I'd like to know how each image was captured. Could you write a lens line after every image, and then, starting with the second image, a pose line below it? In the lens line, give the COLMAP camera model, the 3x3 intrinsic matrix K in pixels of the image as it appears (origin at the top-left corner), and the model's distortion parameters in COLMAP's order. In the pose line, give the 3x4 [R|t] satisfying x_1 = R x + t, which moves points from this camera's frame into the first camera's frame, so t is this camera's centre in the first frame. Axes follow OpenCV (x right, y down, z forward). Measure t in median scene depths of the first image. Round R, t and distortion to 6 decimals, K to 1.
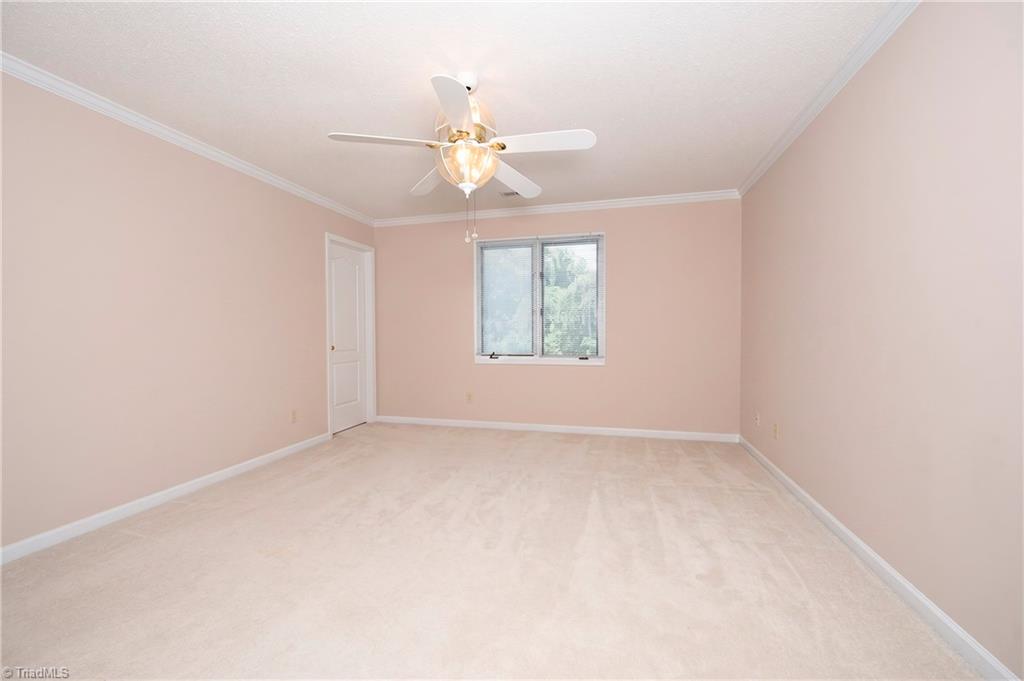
lens RADIAL K [[409.9, 0, 510.6], [0, 409.9, 339.1], [0, 0, 1]] dist [-0.000251, 0.000018]
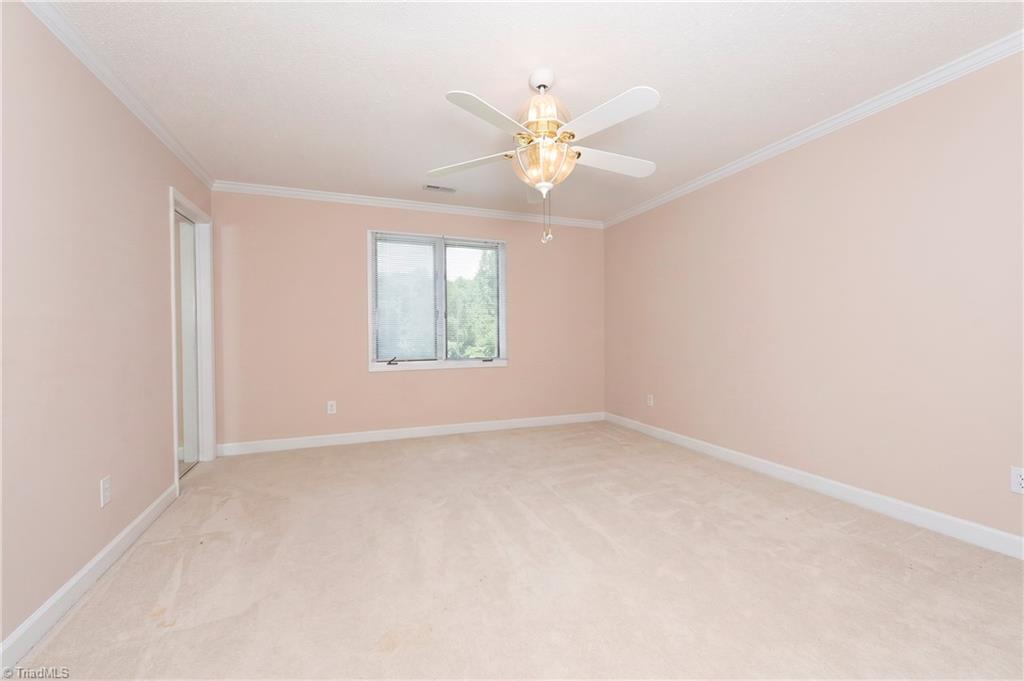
lens RADIAL K [[409.9, 0, 510.6], [0, 409.9, 339.1], [0, 0, 1]] dist [-0.000251, 0.000018]
pose [[0.807405, -0.009090, 0.589928, -0.370295], [0.012357, 0.999923, -0.001505, -0.004515], [-0.589869, 0.008505, 0.807454, 0.131243]]
